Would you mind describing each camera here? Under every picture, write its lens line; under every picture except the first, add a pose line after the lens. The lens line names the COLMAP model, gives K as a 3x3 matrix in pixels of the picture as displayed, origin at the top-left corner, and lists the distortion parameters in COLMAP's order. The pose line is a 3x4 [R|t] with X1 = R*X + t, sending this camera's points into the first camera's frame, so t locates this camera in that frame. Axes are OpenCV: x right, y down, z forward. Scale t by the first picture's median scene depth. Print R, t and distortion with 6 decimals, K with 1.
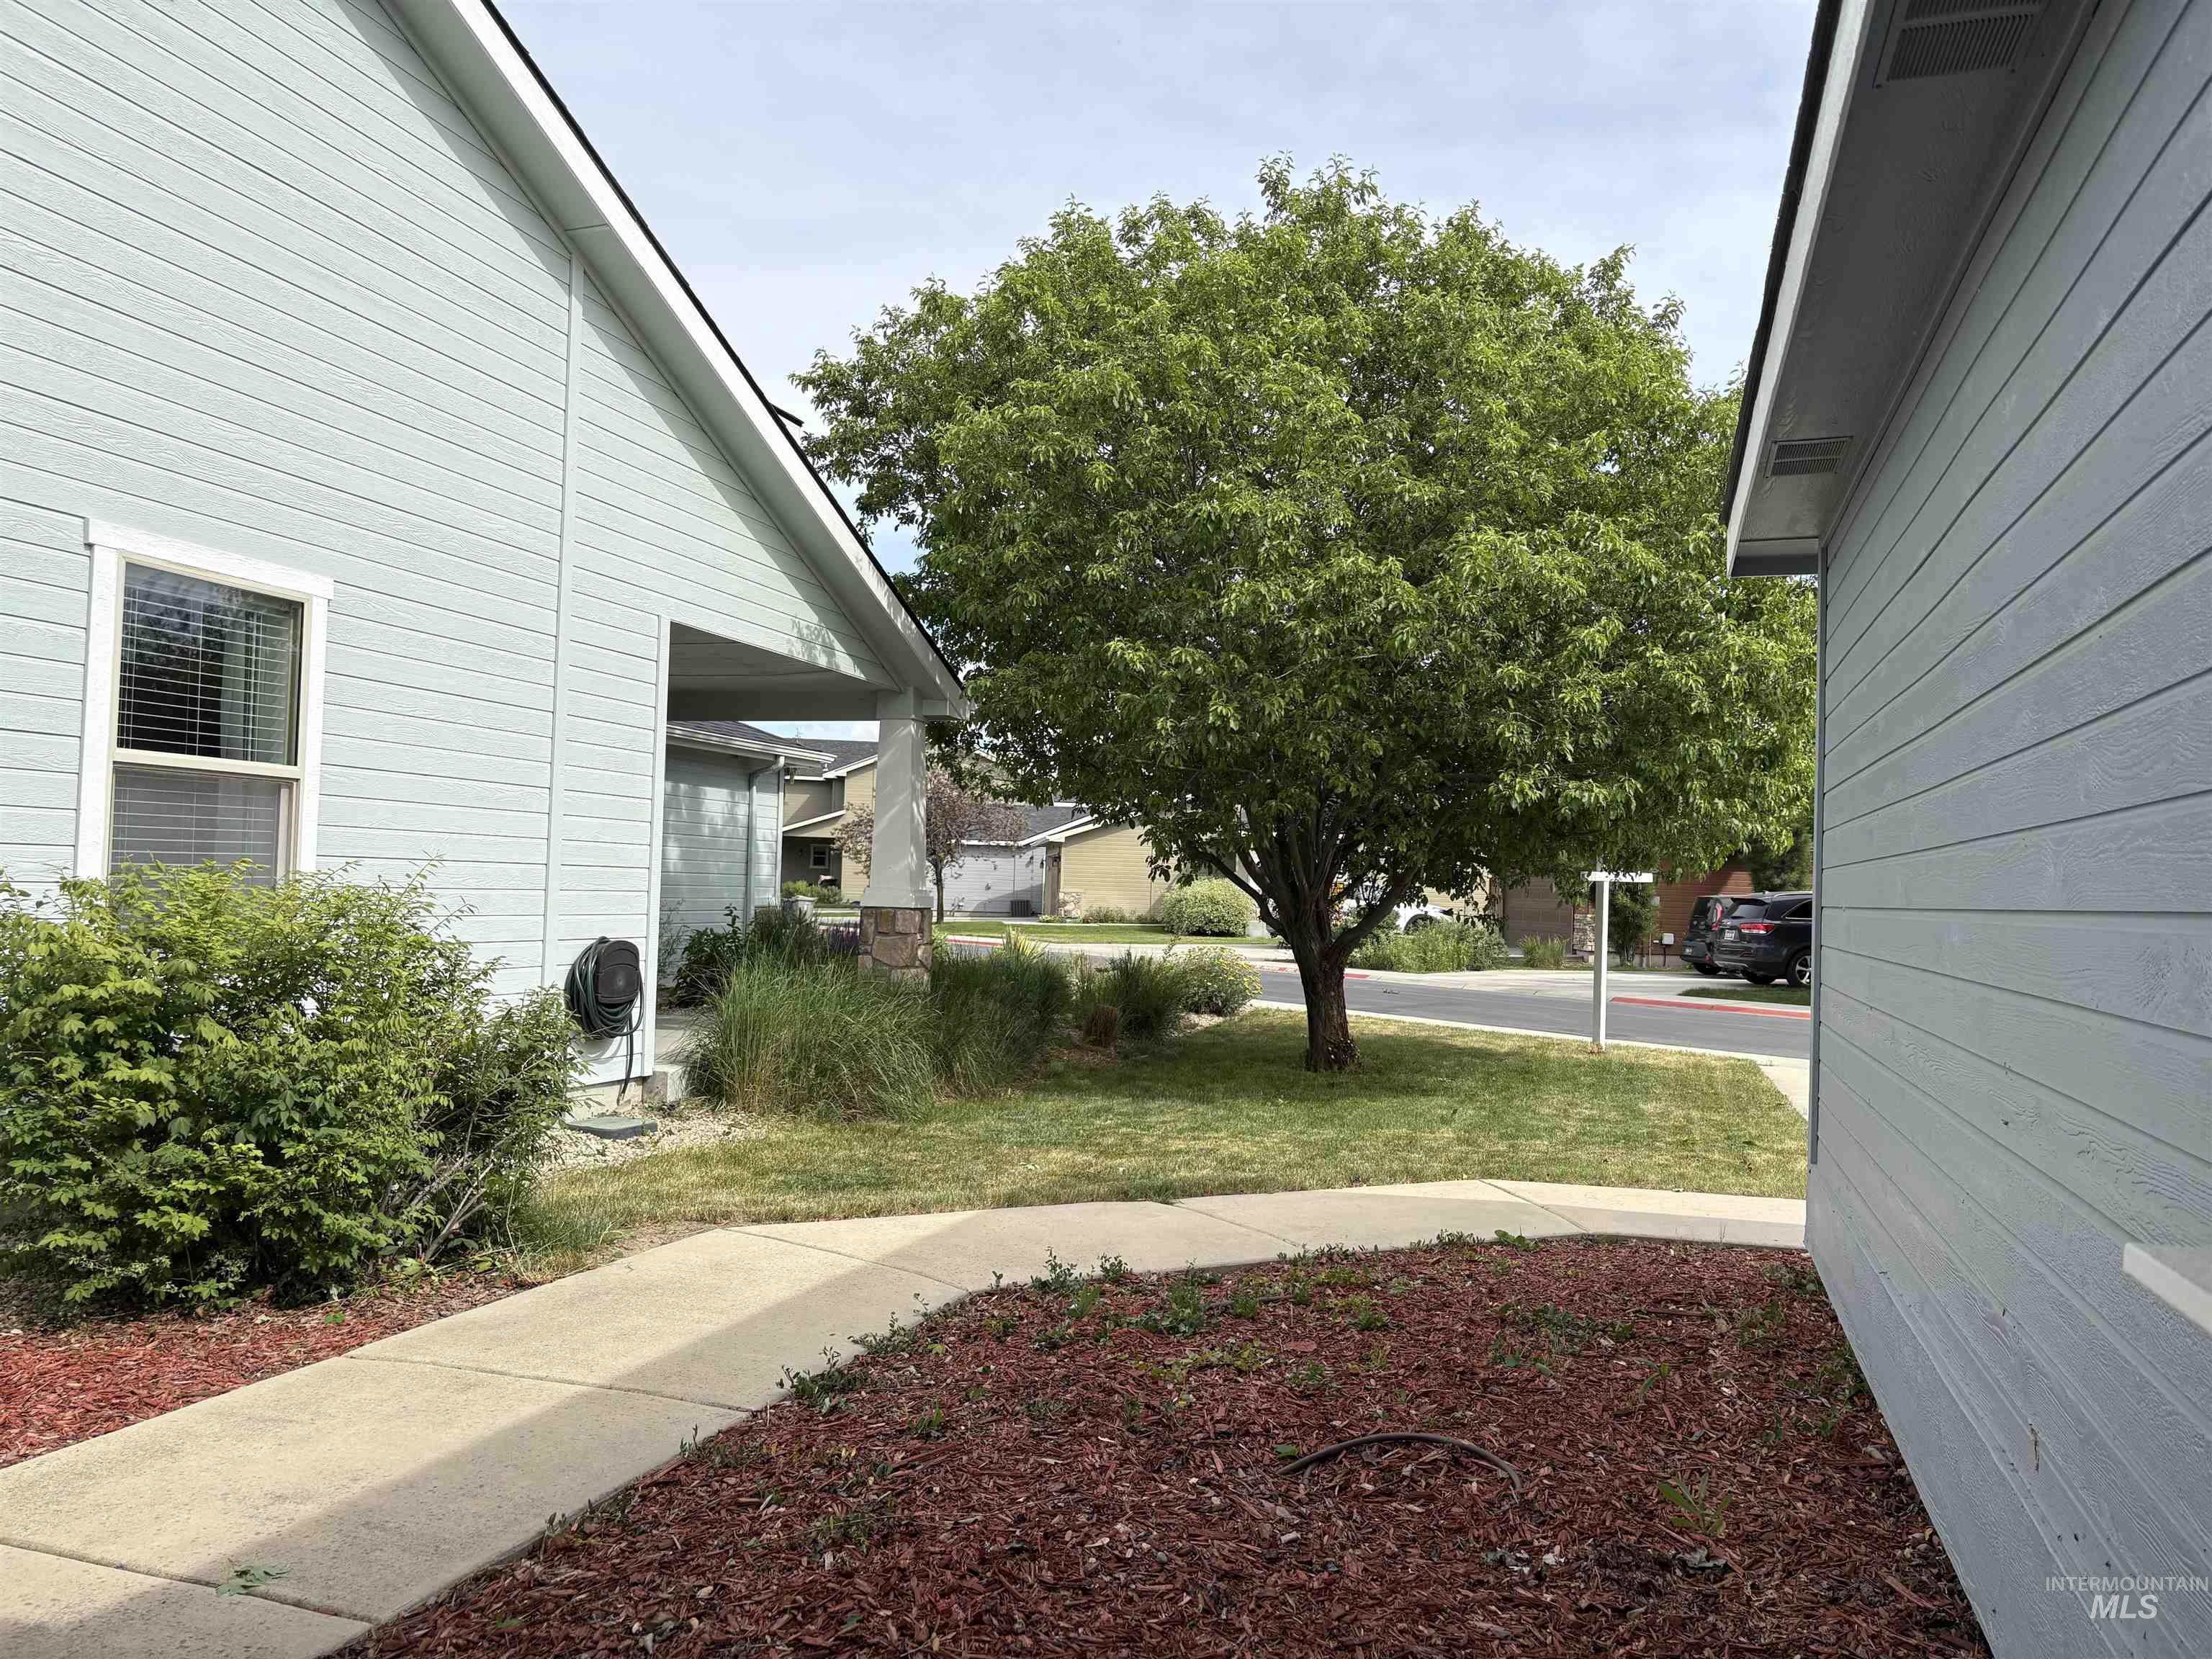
lens RADIAL K [[1676.3, 0, 1117.2], [0, 1676.3, 833.0], [0, 0, 1]] dist [0.017980, -0.003672]
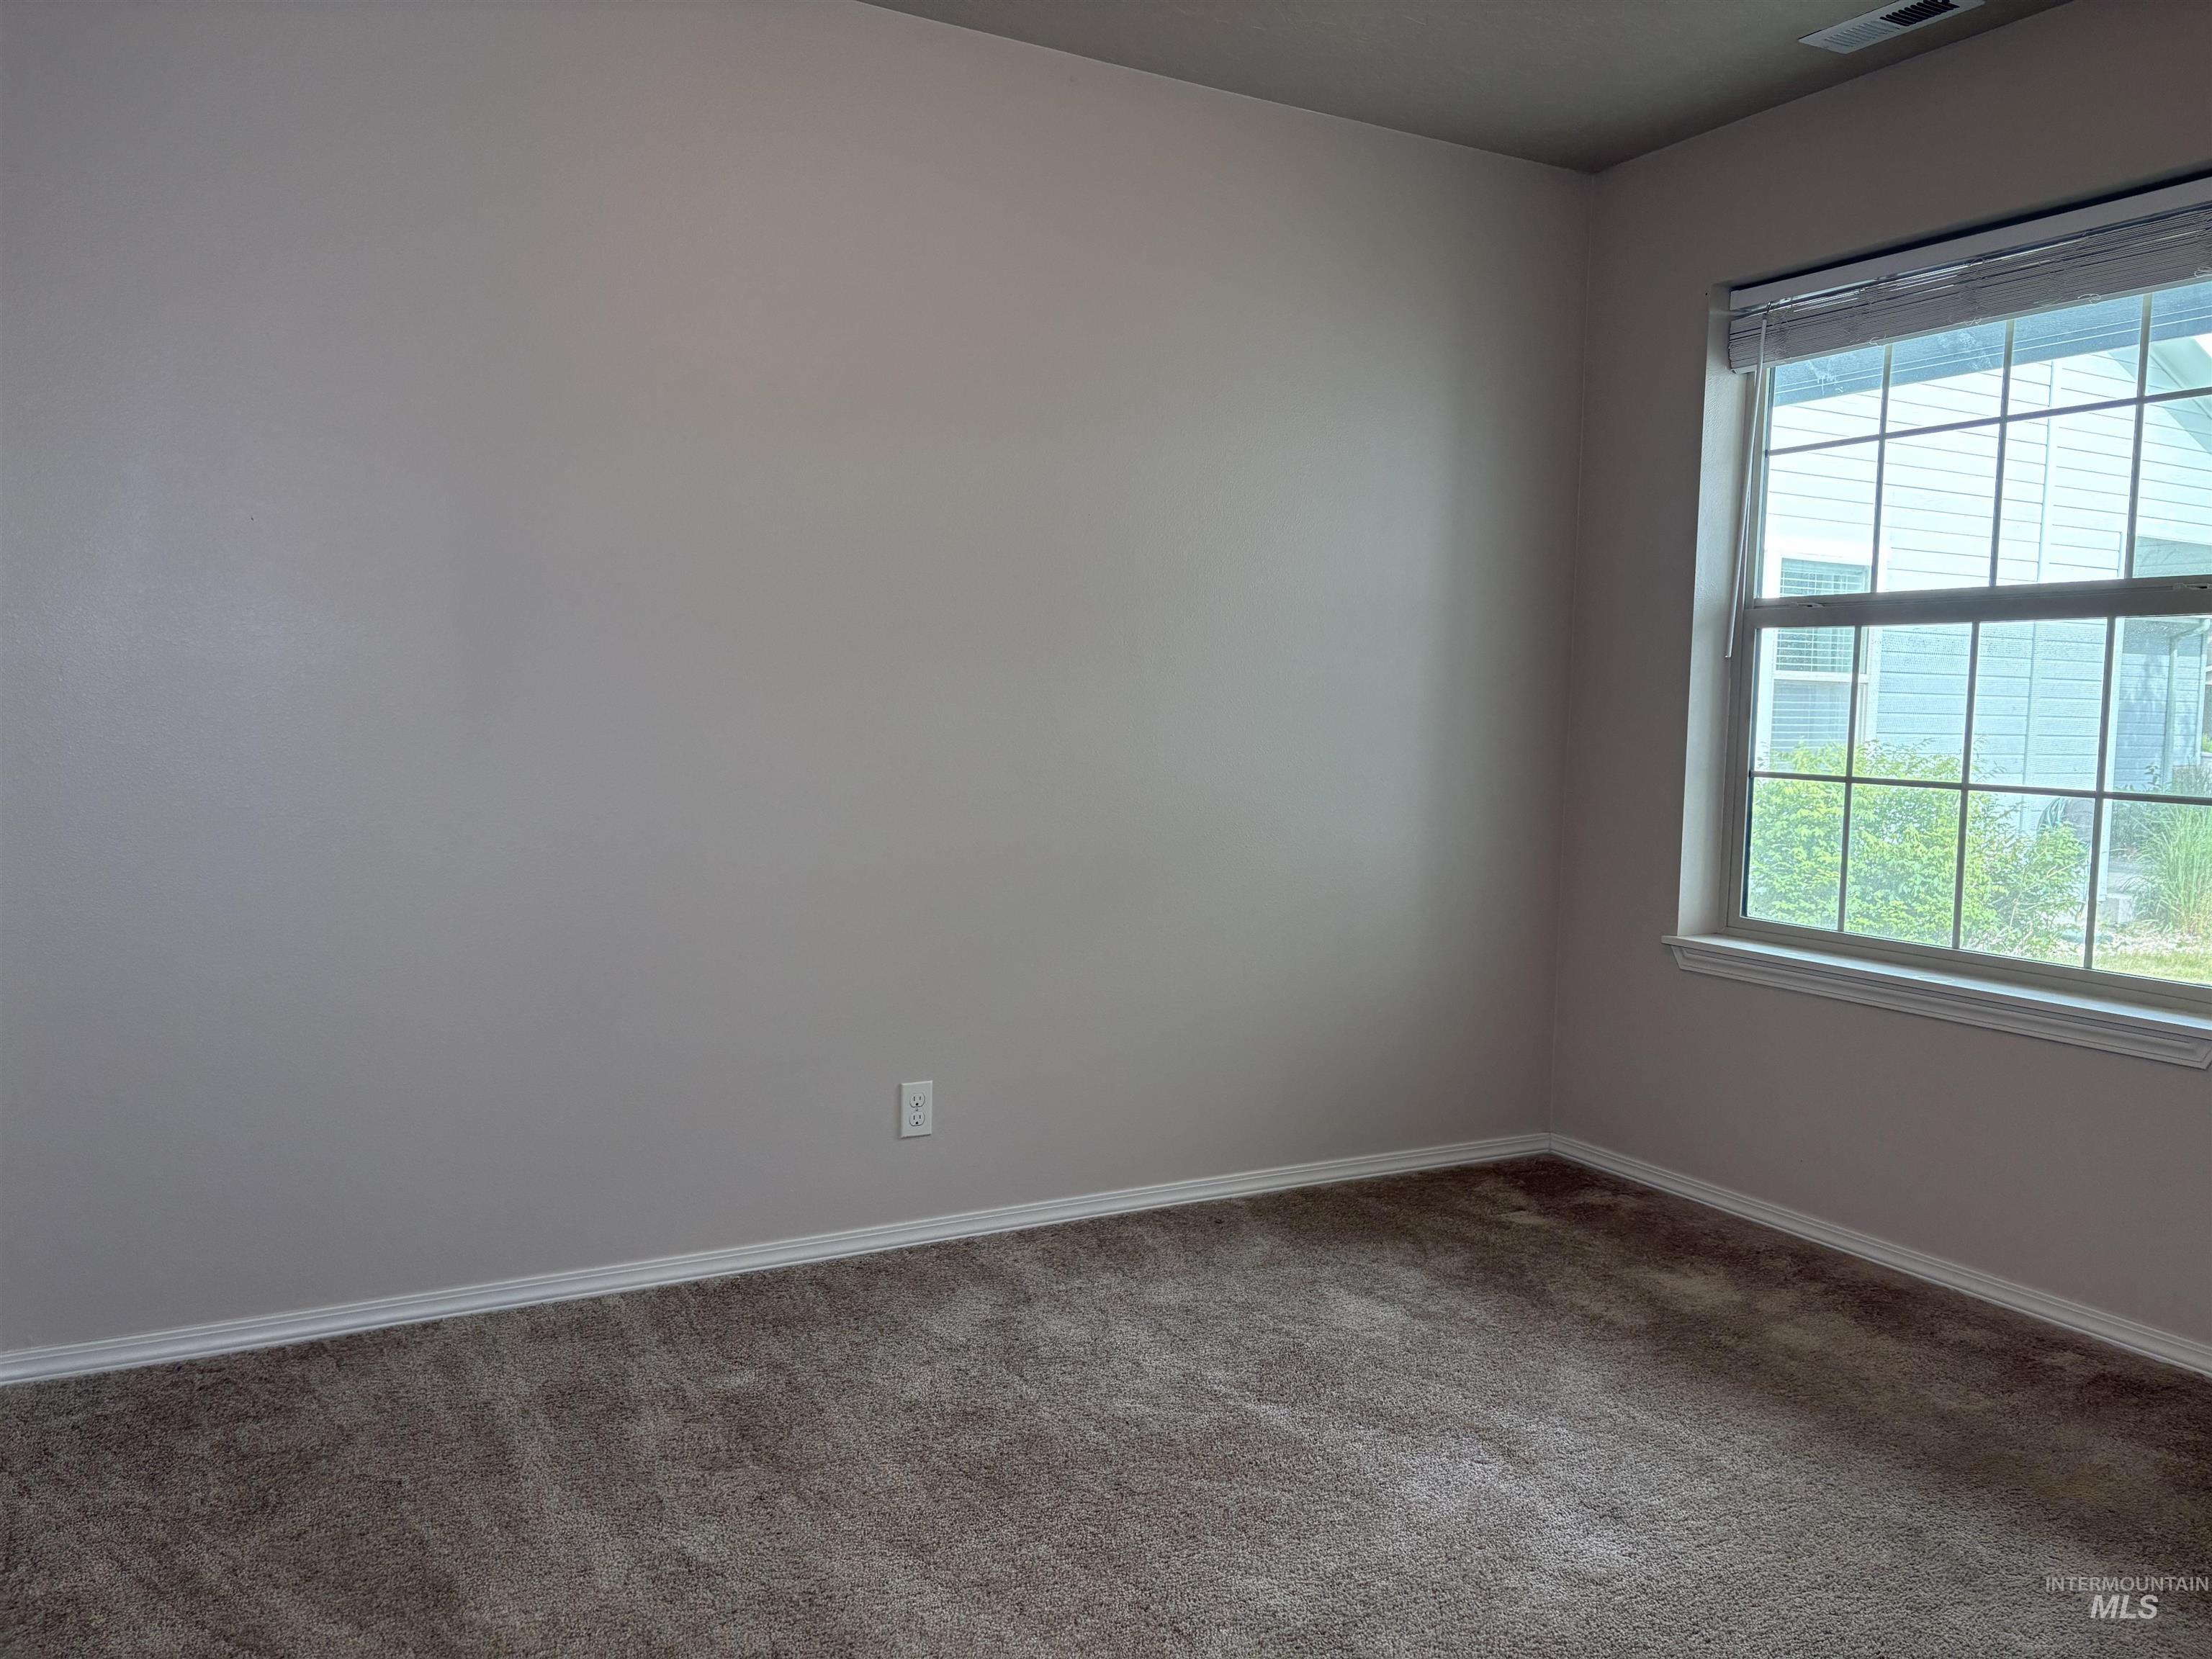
lens RADIAL K [[1676.3, 0, 1117.2], [0, 1676.3, 833.0], [0, 0, 1]] dist [0.017980, -0.003672]
pose [[0.729166, 0.037096, -0.683330, 0.089608], [0.022602, 0.996680, 0.078224, -0.043562], [0.683963, -0.072483, 0.725907, -0.817225]]
